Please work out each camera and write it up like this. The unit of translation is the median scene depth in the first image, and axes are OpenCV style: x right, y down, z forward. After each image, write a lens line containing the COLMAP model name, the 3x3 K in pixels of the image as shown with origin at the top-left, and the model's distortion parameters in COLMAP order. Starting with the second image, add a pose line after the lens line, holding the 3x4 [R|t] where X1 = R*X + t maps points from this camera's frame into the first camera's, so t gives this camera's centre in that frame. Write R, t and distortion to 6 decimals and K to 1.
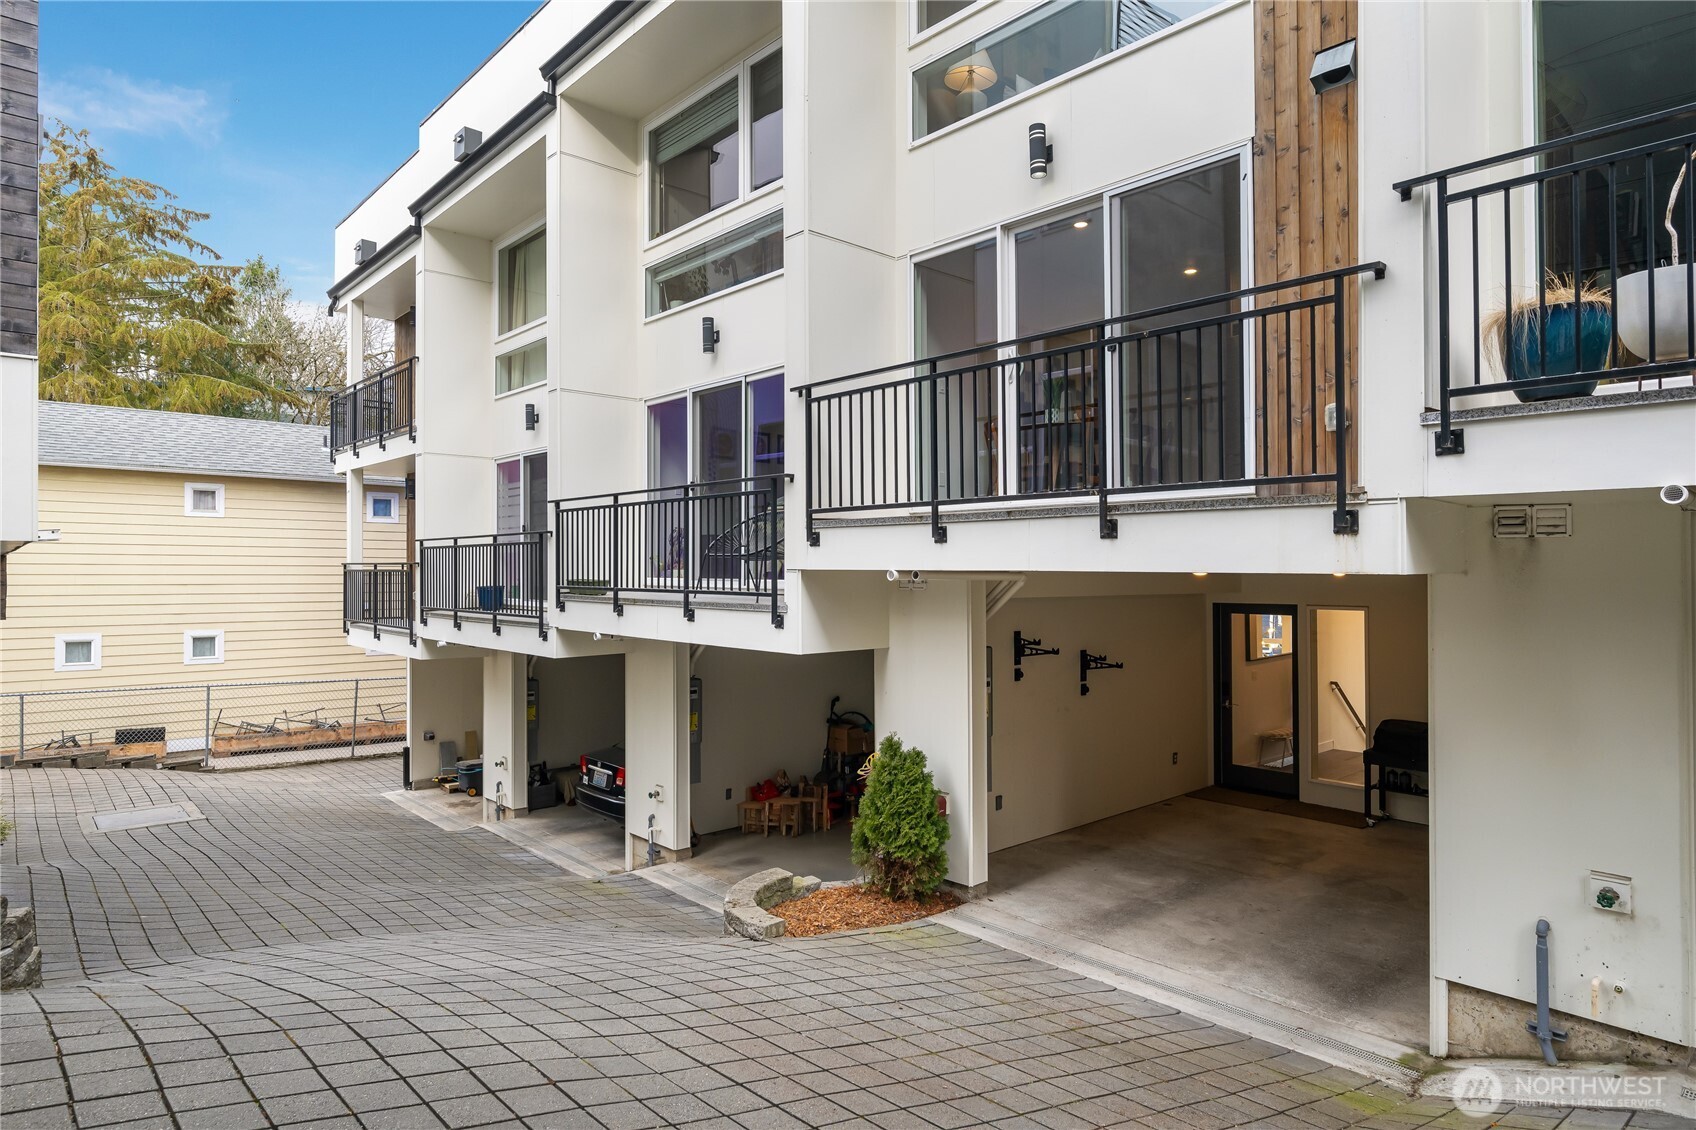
lens RADIAL K [[962.4, 0, 848.0], [0, 962.4, 565.0], [0, 0, 1]] dist [0.001010, -0.000135]
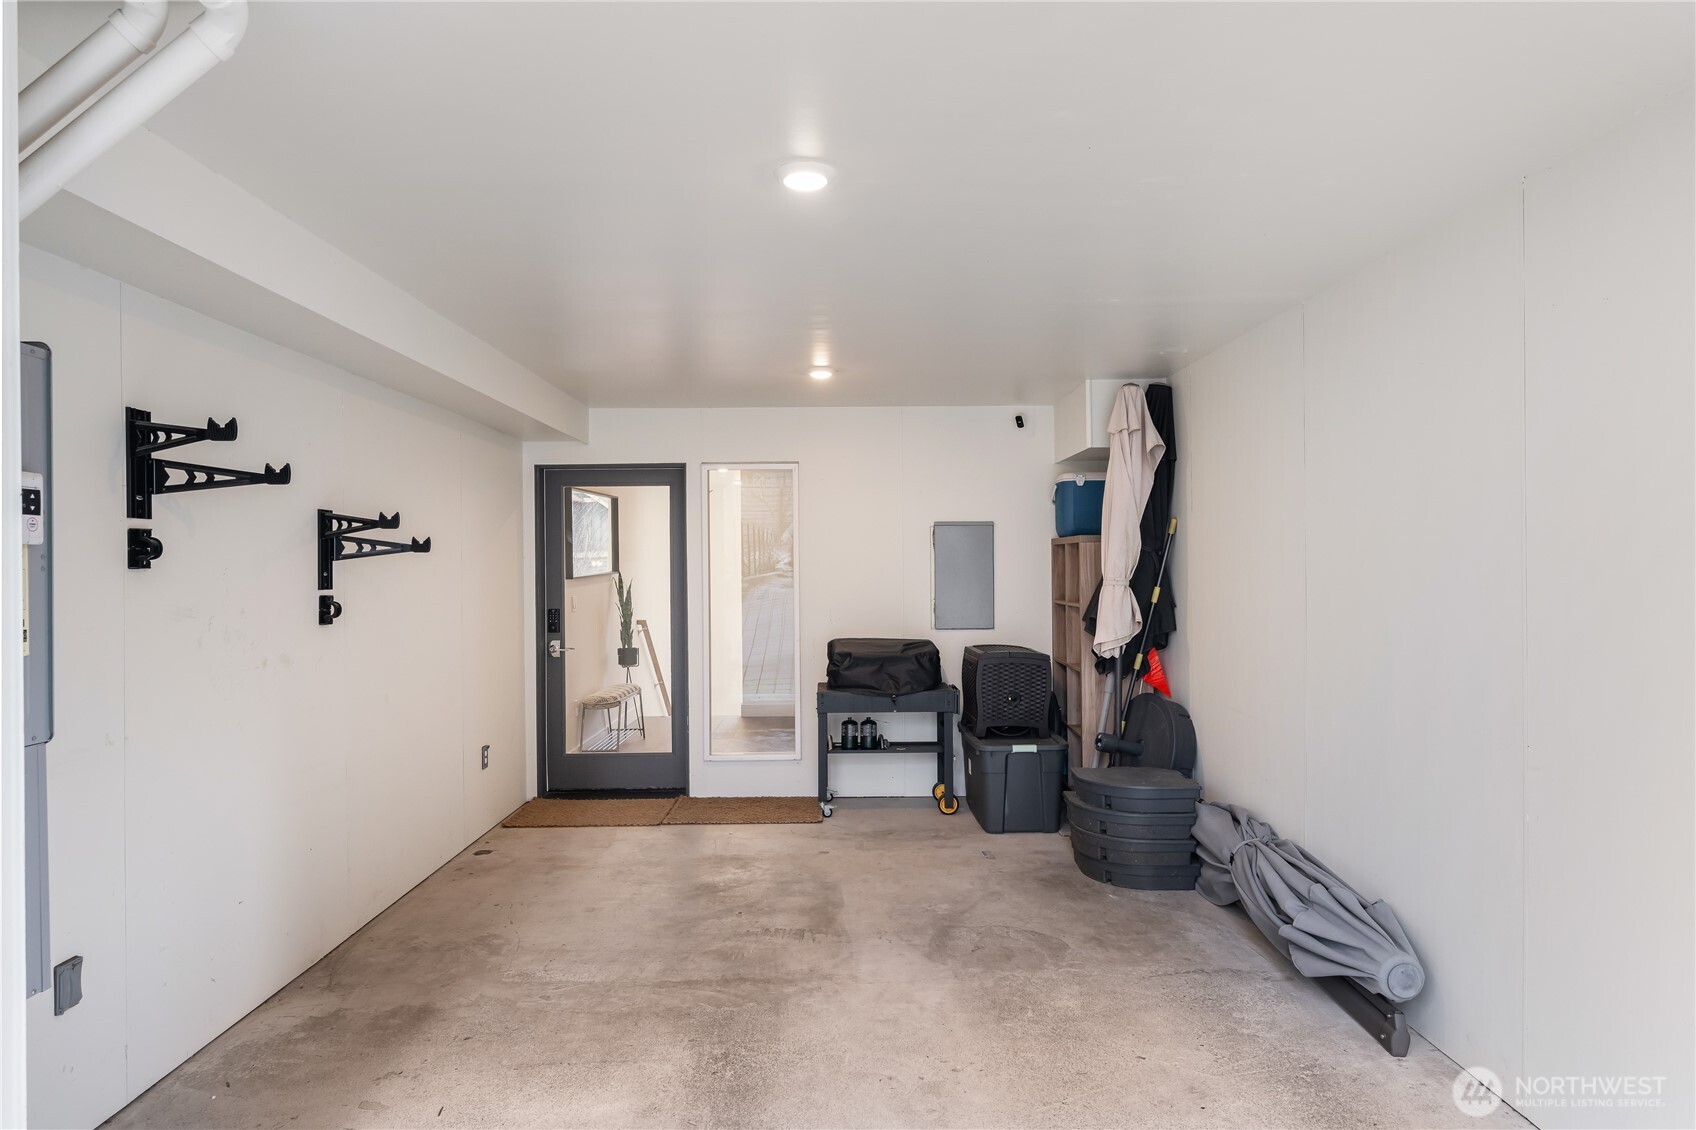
lens RADIAL K [[1007.8, 0, 842.3], [0, 1007.8, 558.3], [0, 0, 1]] dist [0.003135, 0.002160]
pose [[0.666769, -0.003692, 0.745255, 0.084586], [0.003925, 0.999991, 0.001442, 0.117489], [-0.745254, 0.001964, 0.666778, 0.613945]]
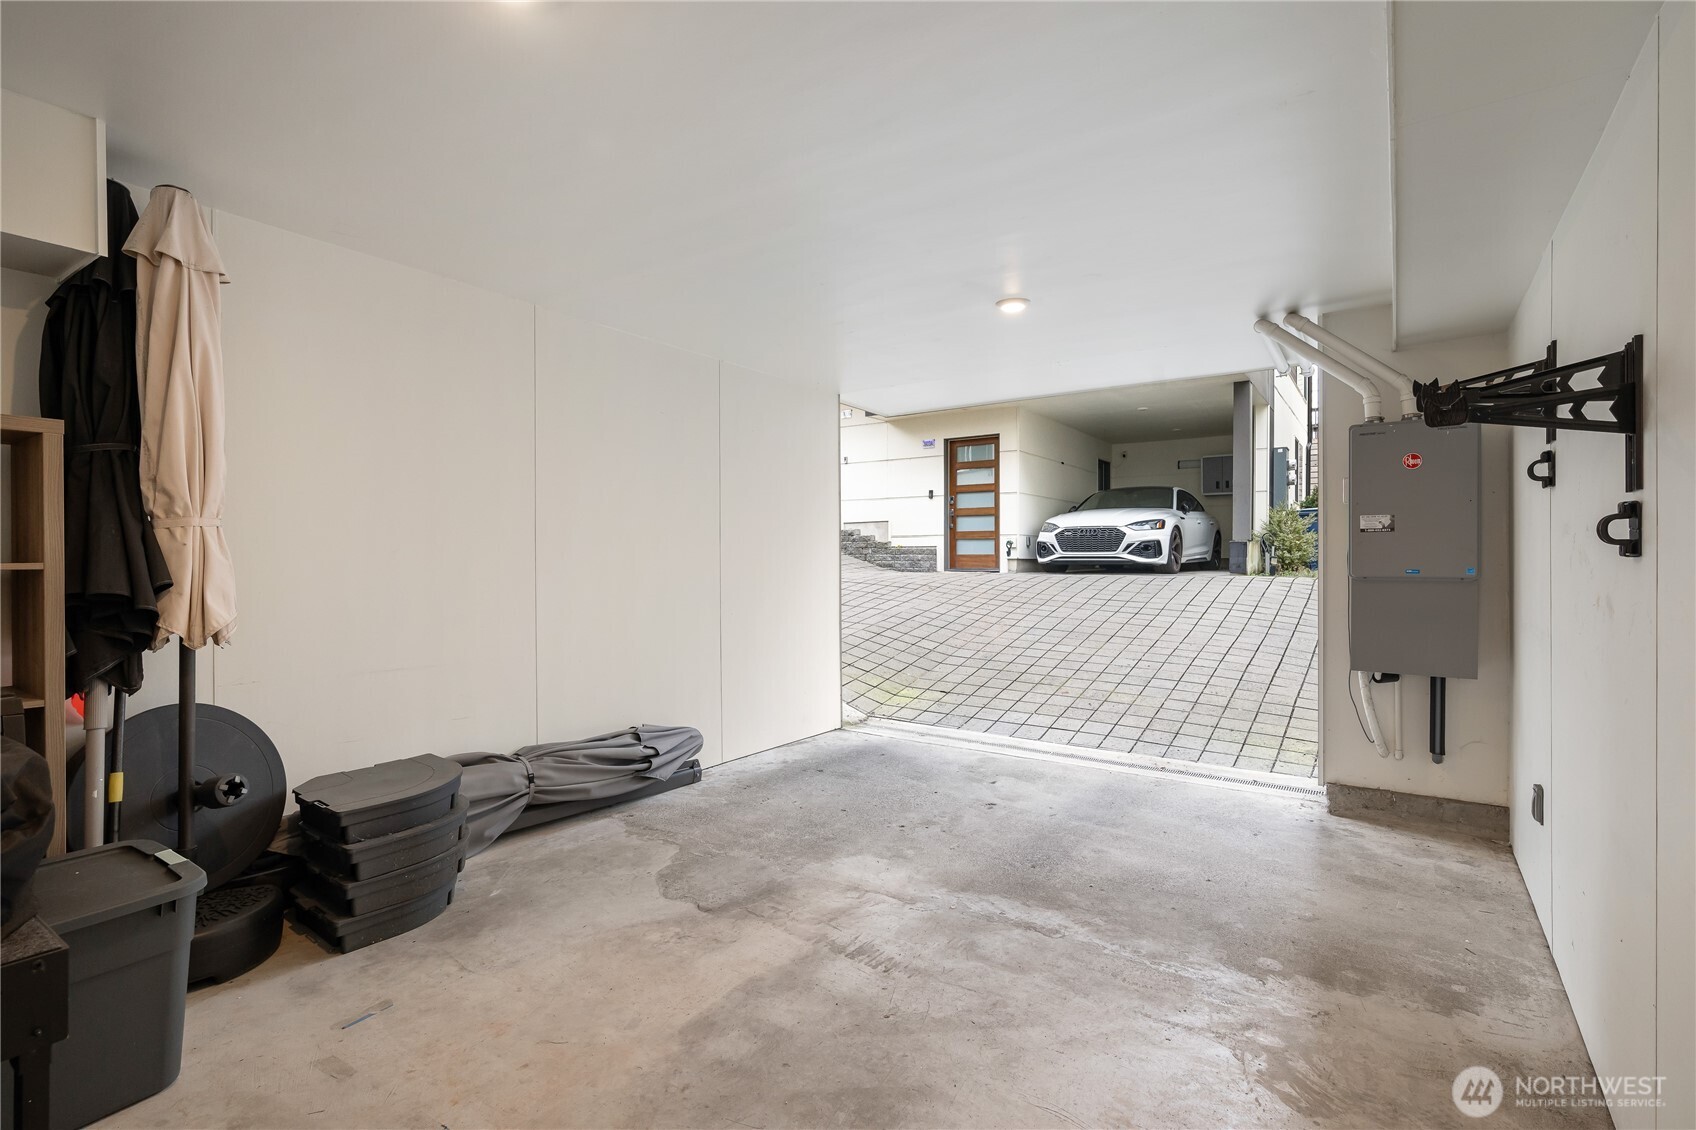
lens RADIAL K [[780.0, 0, 848.0], [0, 780.0, 565.0], [0, 0, 1]] dist [0.012359, -0.000059]
pose [[-0.975142, -0.003834, -0.221549, 0.489003], [-0.003567, 0.999992, -0.001607, 0.149518], [0.221554, -0.000776, -0.975148, 1.224218]]
